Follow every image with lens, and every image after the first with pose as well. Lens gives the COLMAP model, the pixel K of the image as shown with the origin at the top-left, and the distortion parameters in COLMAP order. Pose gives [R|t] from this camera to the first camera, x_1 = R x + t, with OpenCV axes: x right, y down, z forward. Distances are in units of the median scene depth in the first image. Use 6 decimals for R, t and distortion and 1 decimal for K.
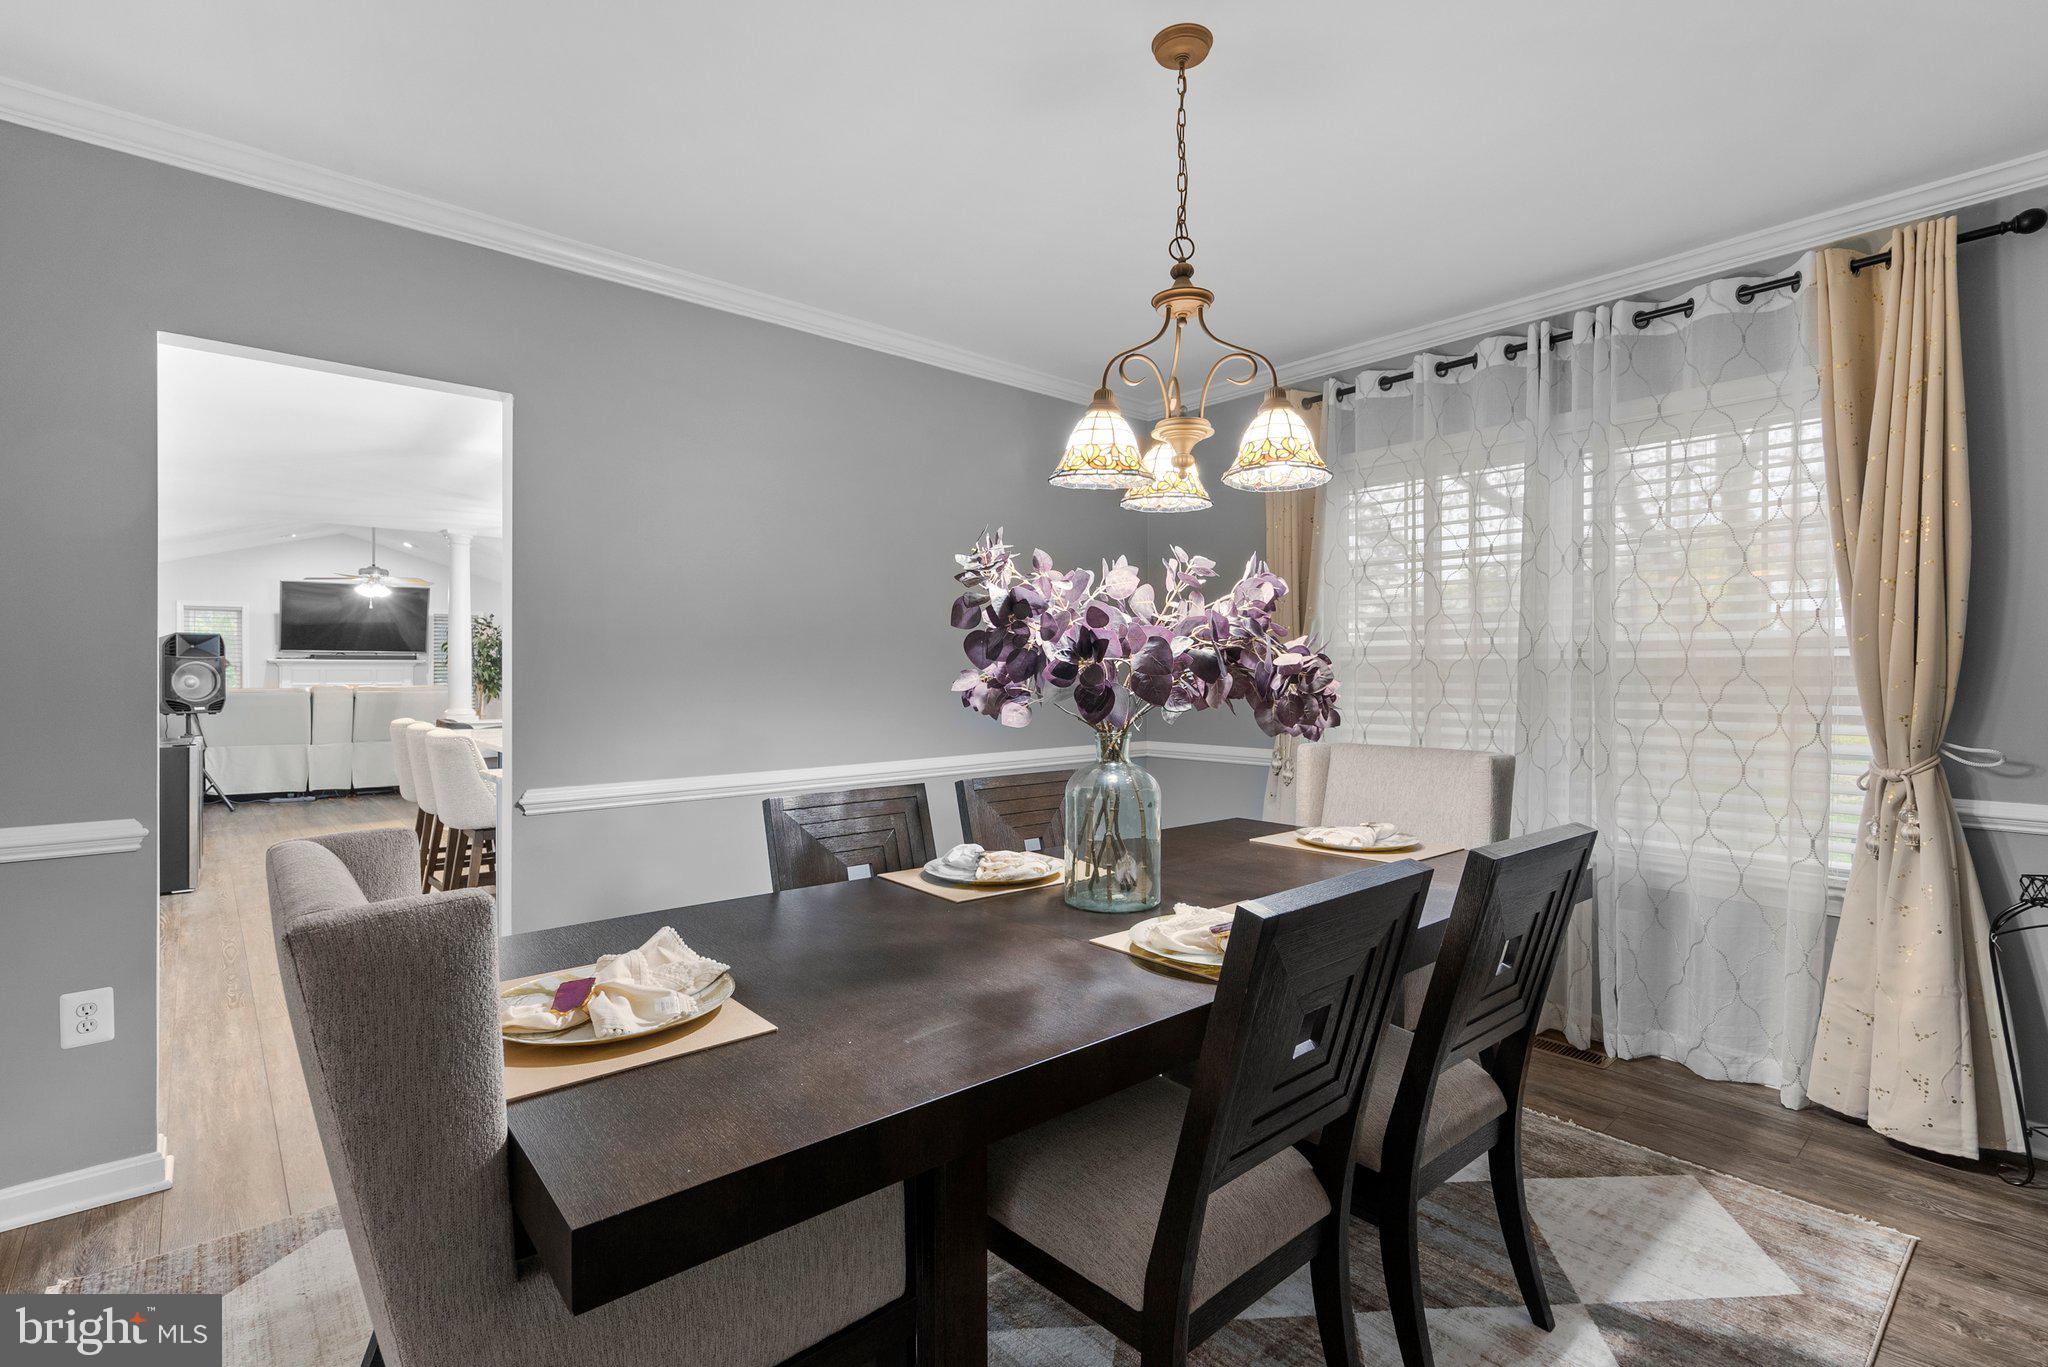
lens RADIAL K [[939.5, 0, 1021.5], [0, 939.5, 686.6], [0, 0, 1]] dist [-0.001246, -0.000058]
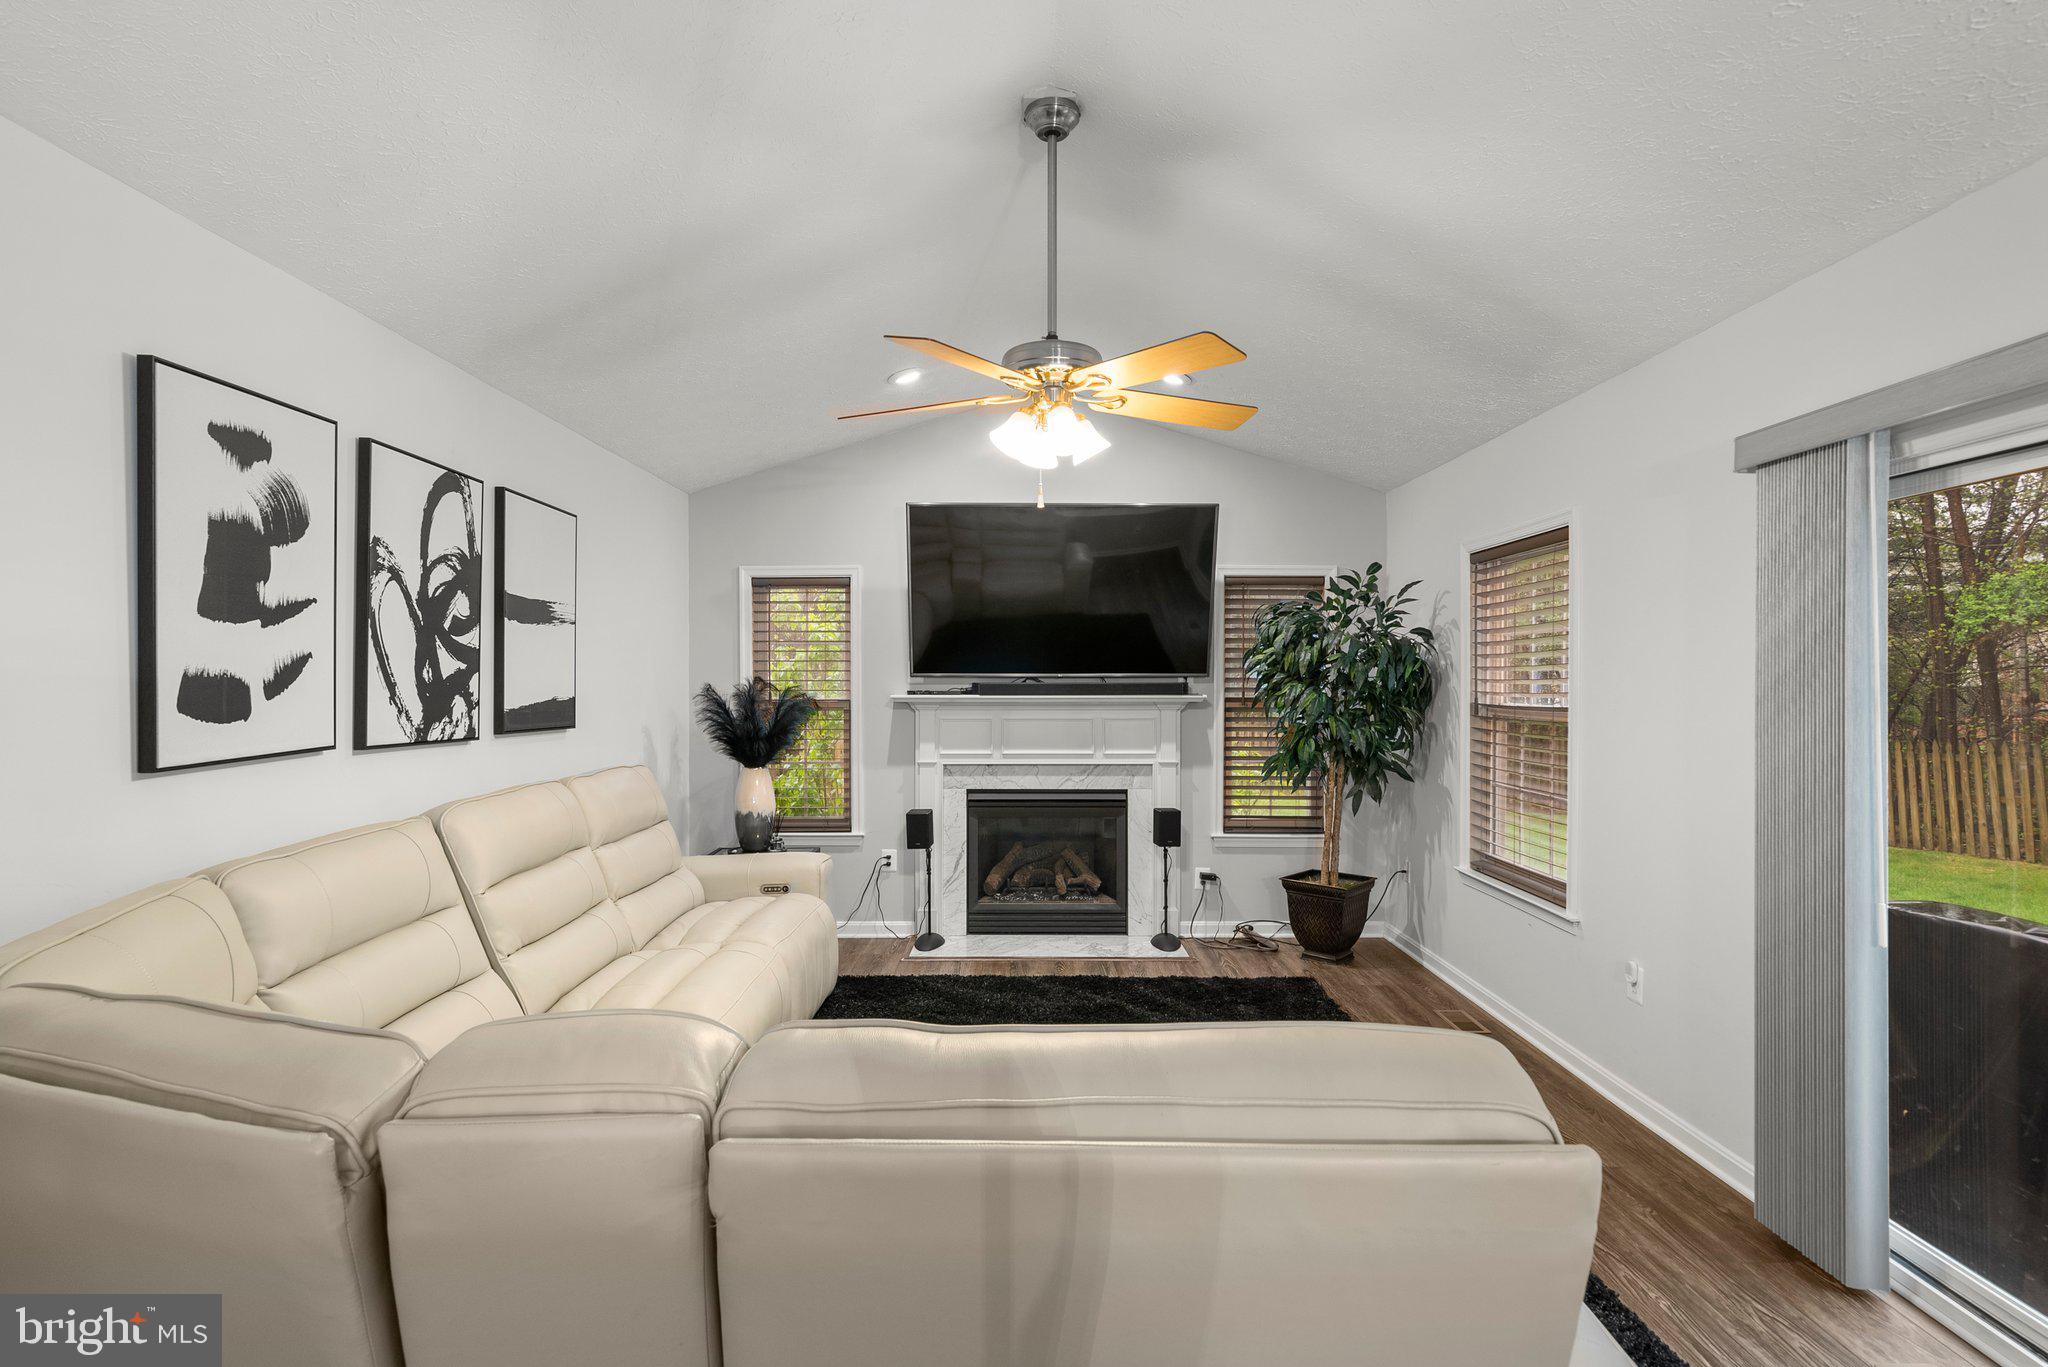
lens RADIAL K [[1032.4, 0, 1024.0], [0, 1032.4, 683.5], [0, 0, 1]] dist [0.001271, 0.000646]
pose [[0.751826, -0.002540, -0.659357, -0.434914], [-0.005885, 0.999927, -0.010563, -0.029343], [0.659336, 0.011822, 0.751756, 0.667154]]
